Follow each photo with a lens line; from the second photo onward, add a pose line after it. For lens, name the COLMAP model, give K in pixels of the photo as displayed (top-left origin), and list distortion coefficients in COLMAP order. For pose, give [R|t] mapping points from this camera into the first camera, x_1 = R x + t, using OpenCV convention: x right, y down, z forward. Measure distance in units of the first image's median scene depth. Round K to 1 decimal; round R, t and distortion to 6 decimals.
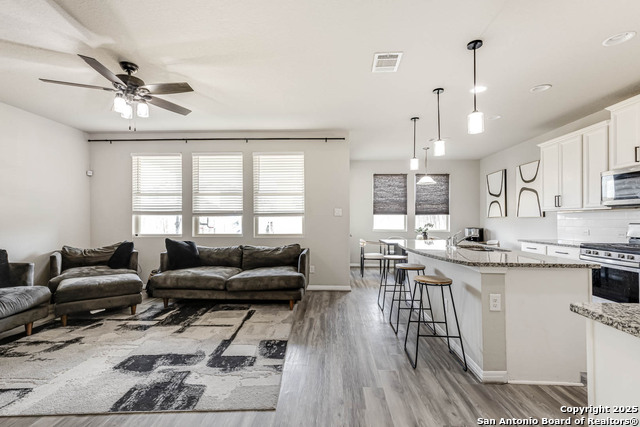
lens RADIAL K [[298.6, 0, 316.7], [0, 298.6, 219.2], [0, 0, 1]] dist [0.011819, 0.001979]
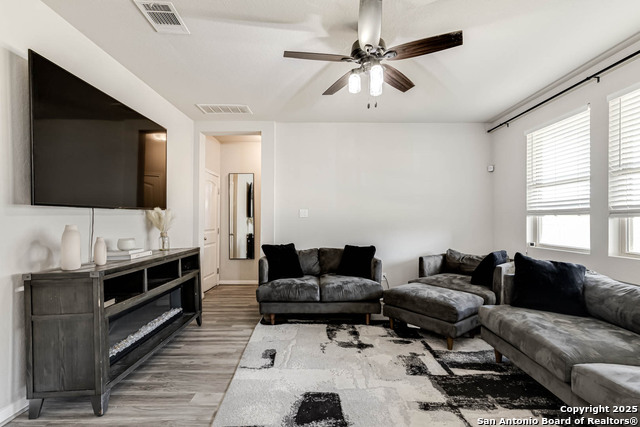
lens RADIAL K [[298.6, 0, 319.3], [0, 298.6, 218.6], [0, 0, 1]] dist [0.011819, 0.001979]
pose [[0.041657, -0.004441, -0.999122, 0.091121], [-0.005482, 0.999974, -0.004673, -0.001563], [0.999117, 0.005672, 0.041632, 0.477022]]
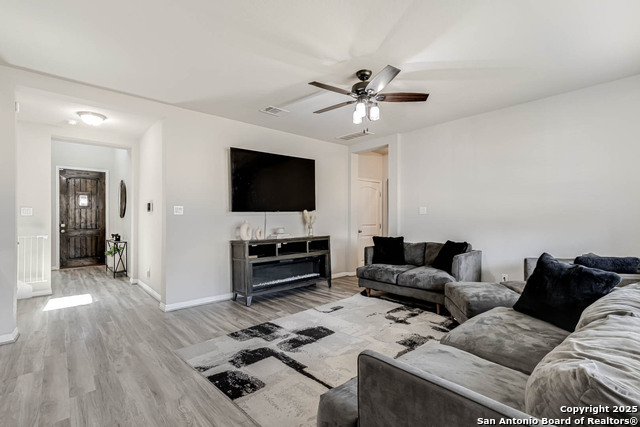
lens RADIAL K [[298.6, 0, 316.8], [0, 298.6, 216.7], [0, 0, 1]] dist [0.011819, 0.001979]
pose [[-0.720519, 0.001486, -0.693434, 0.134040], [0.003561, 0.999992, -0.001557, -0.000971], [0.693426, -0.003592, -0.720519, 0.938532]]
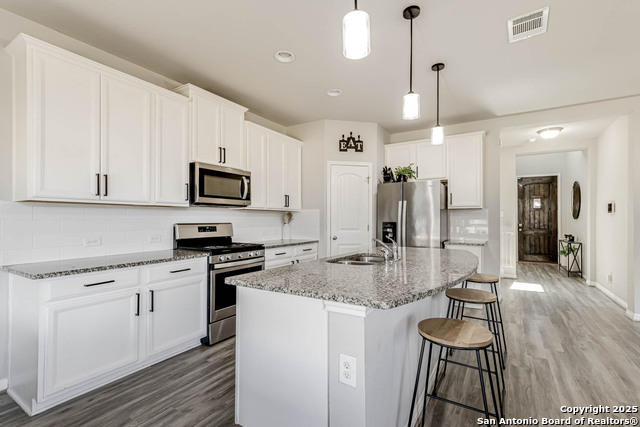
lens RADIAL K [[298.6, 0, 317.2], [0, 298.6, 216.0], [0, 0, 1]] dist [0.011819, 0.001979]
pose [[-0.874032, 0.004267, 0.485849, 0.187633], [-0.000235, 0.999958, -0.009204, -0.001382], [-0.485868, -0.008159, -0.873994, 1.113537]]
